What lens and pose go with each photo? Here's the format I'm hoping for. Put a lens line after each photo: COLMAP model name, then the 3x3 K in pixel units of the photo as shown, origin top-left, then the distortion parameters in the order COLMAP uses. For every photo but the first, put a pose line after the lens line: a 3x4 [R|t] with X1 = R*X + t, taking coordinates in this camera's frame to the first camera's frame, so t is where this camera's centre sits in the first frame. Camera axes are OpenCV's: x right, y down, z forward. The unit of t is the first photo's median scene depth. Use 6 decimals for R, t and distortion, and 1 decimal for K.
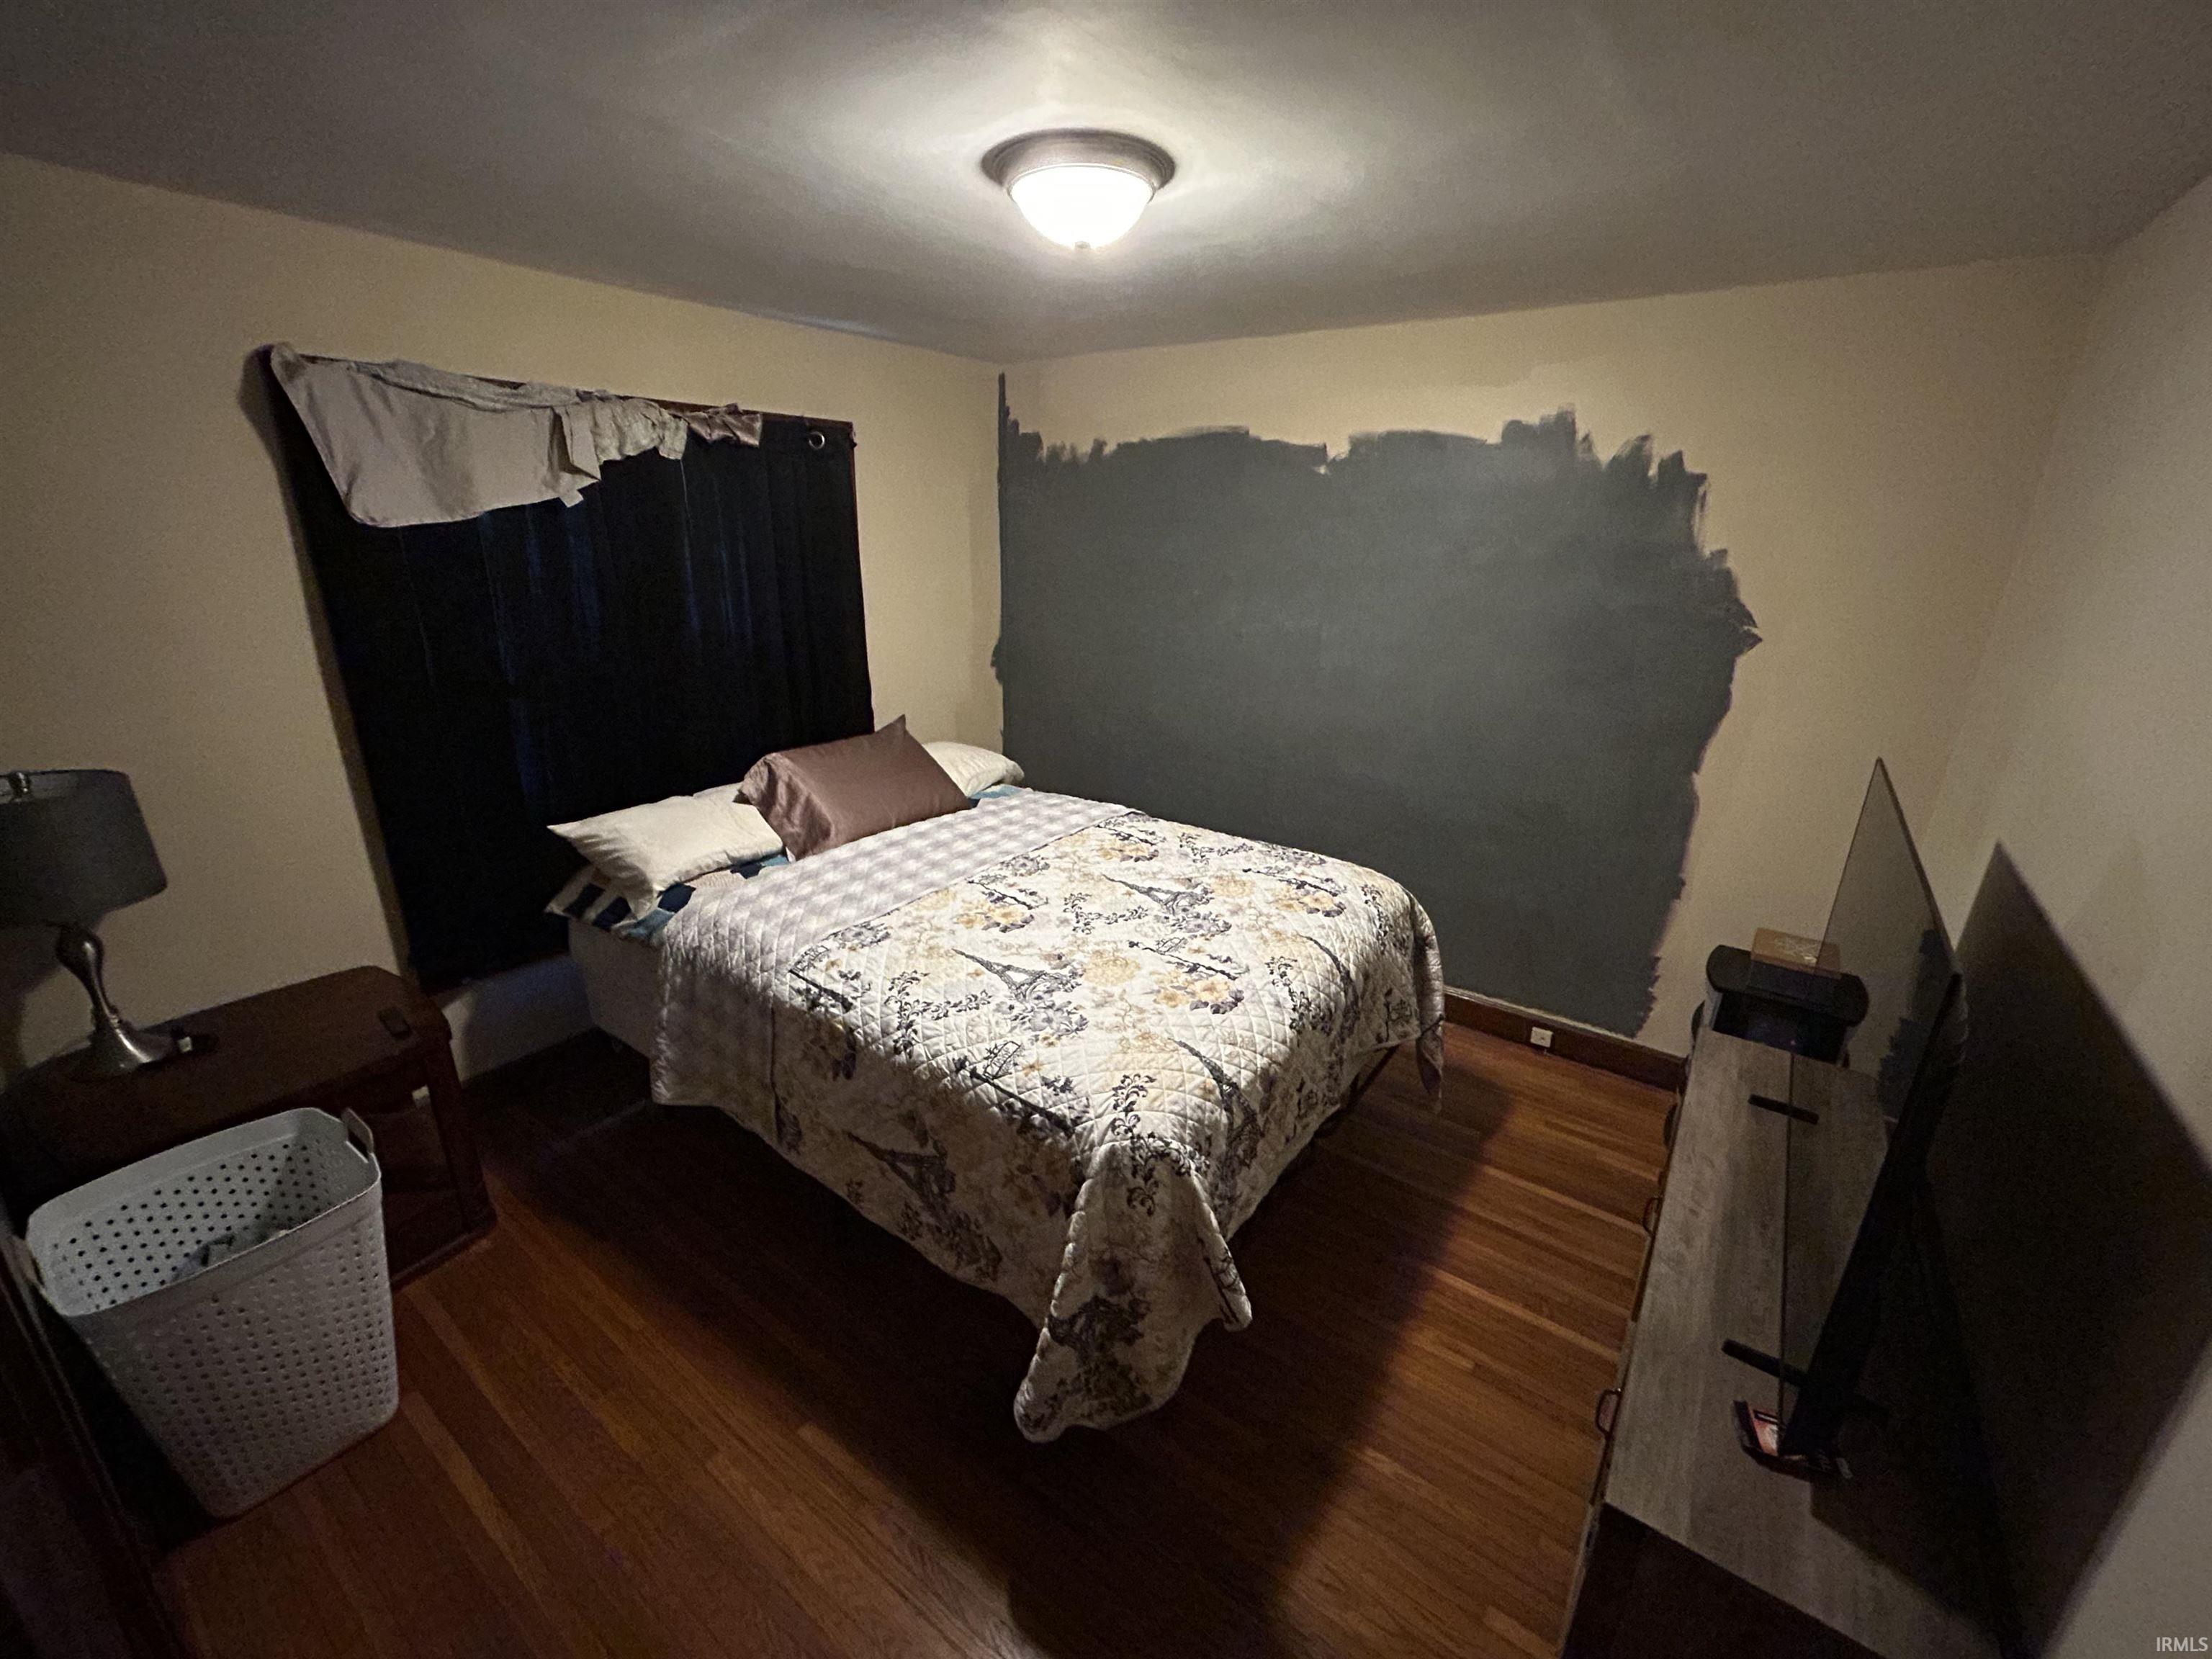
lens RADIAL K [[902.3, 0, 1101.9], [0, 902.3, 834.3], [0, 0, 1]] dist [0.000730, 0.000943]
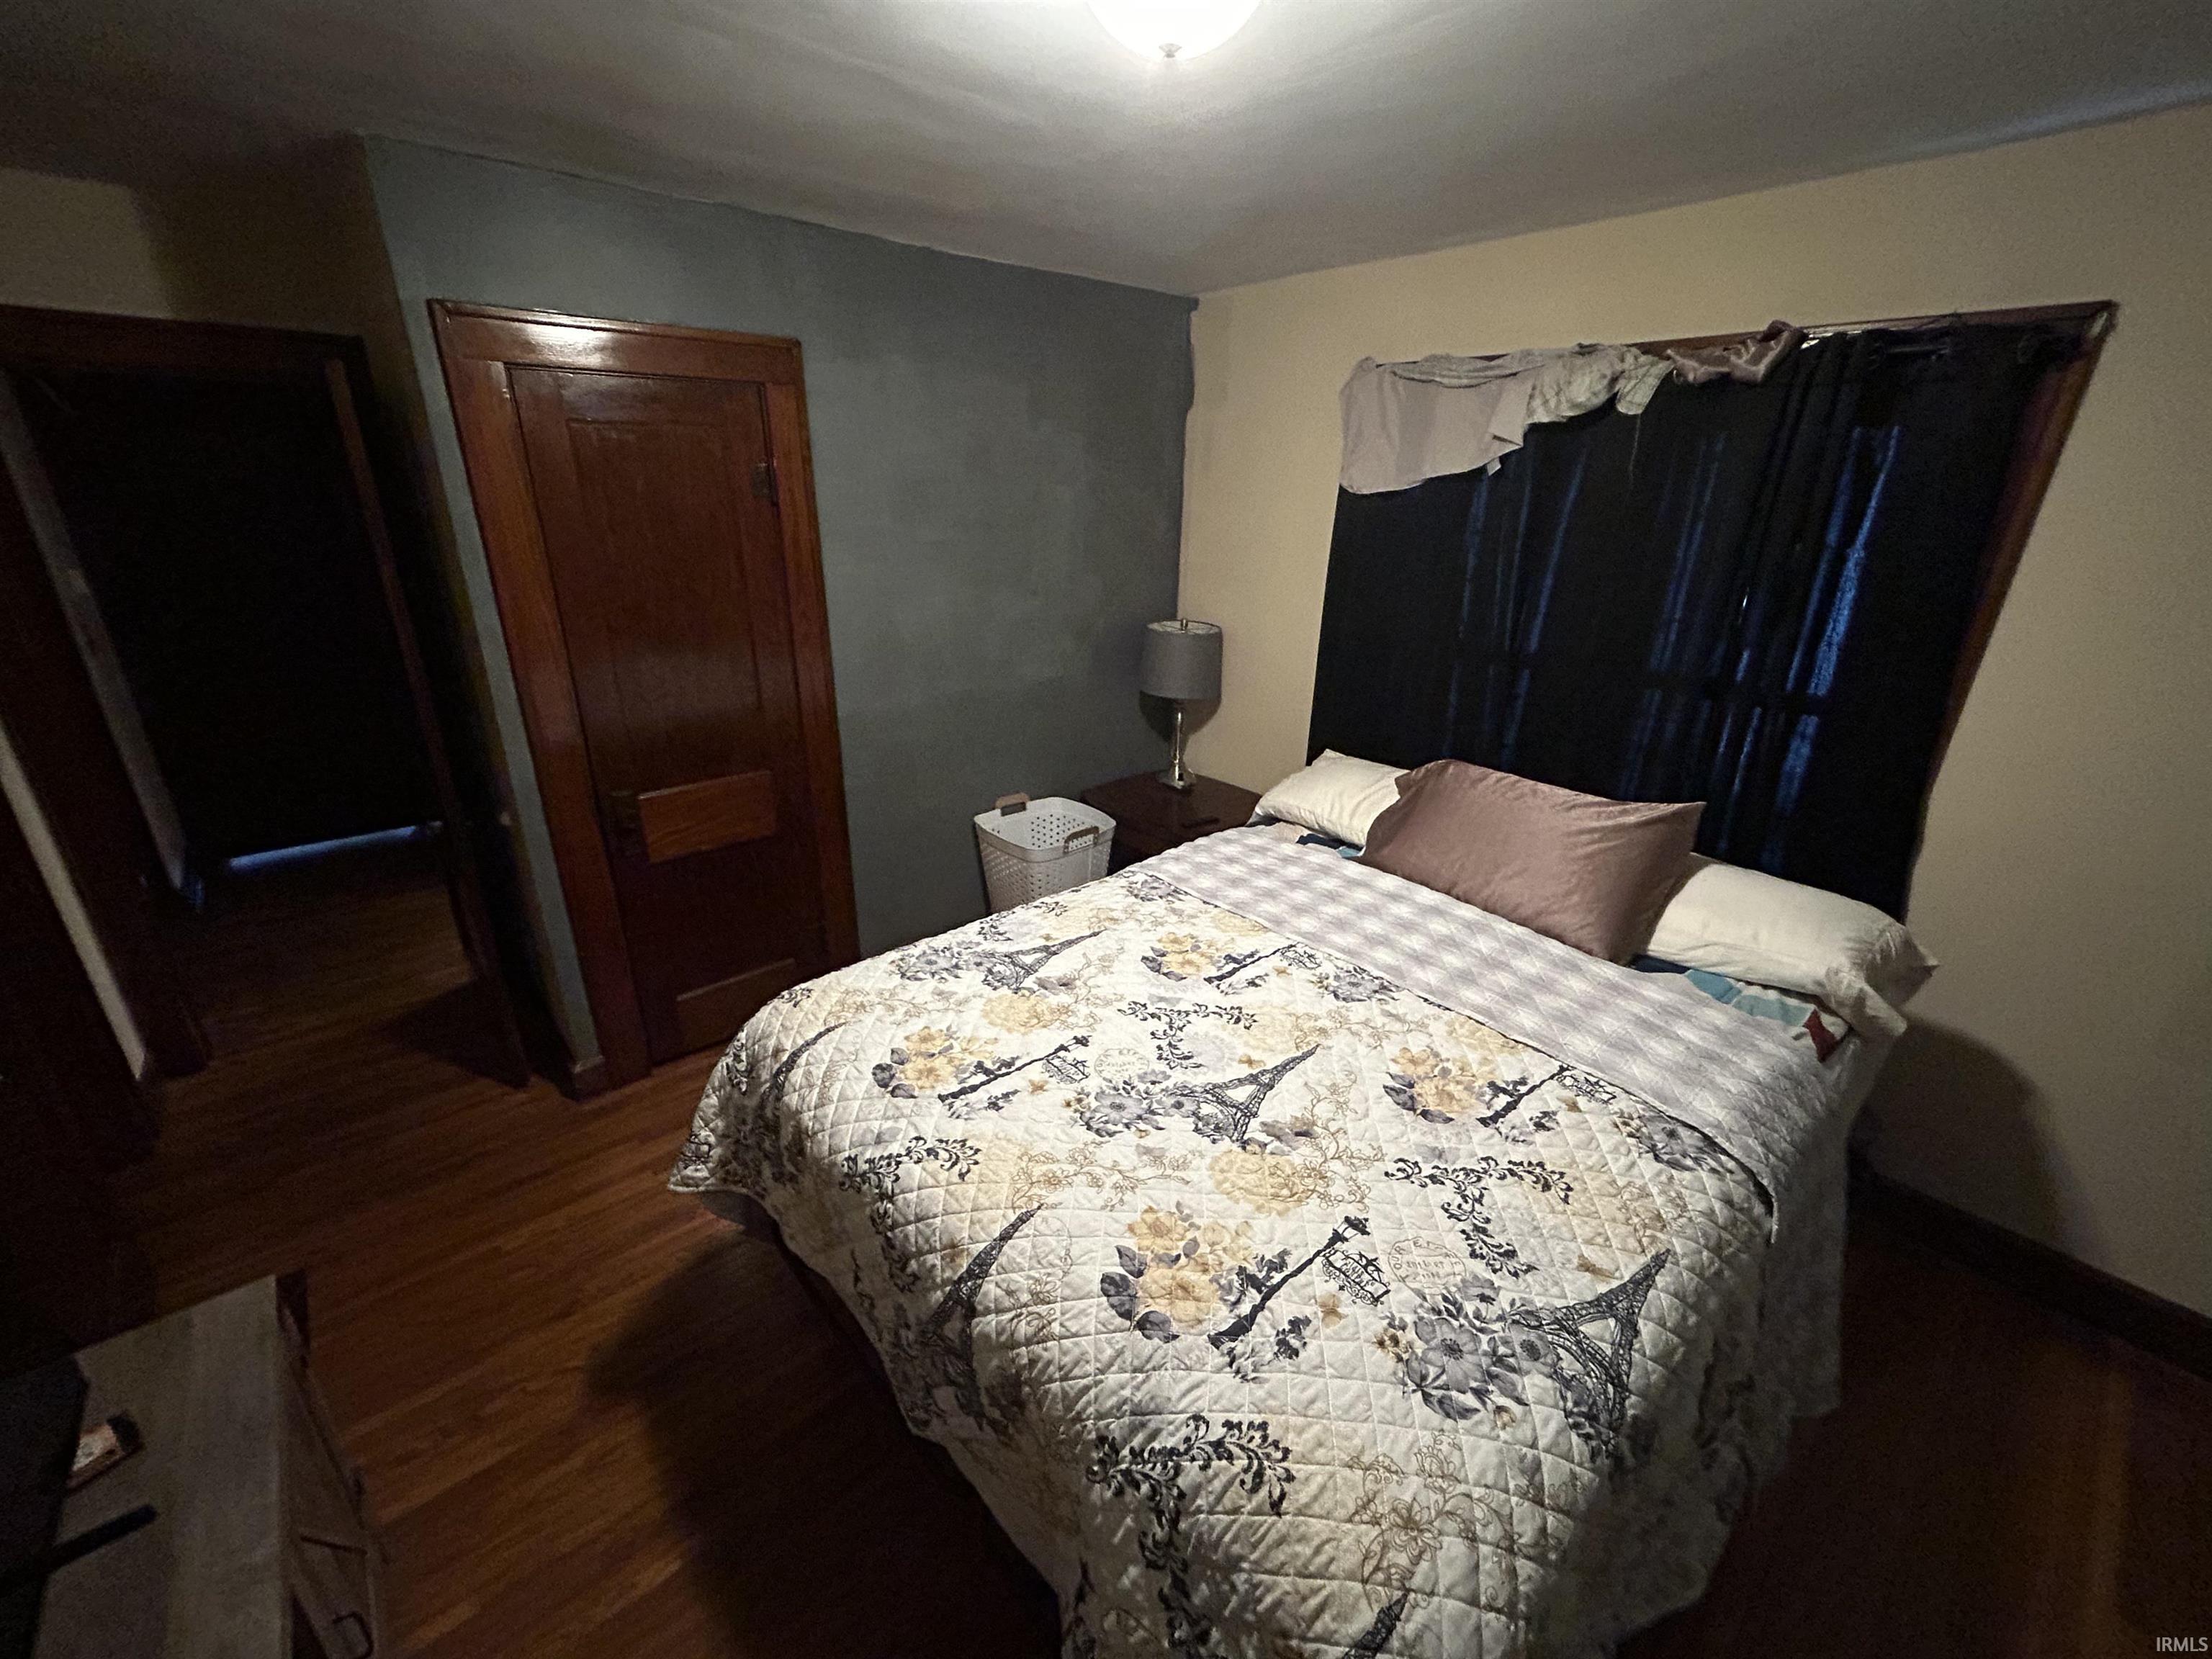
lens RADIAL K [[902.3, 0, 1102.1], [0, 902.3, 828.3], [0, 0, 1]] dist [0.000730, 0.000943]
pose [[-0.224564, 0.327608, -0.917738, 0.549800], [-0.338076, 0.857103, 0.388688, -0.270620], [0.913934, 0.397551, -0.081718, 0.844062]]
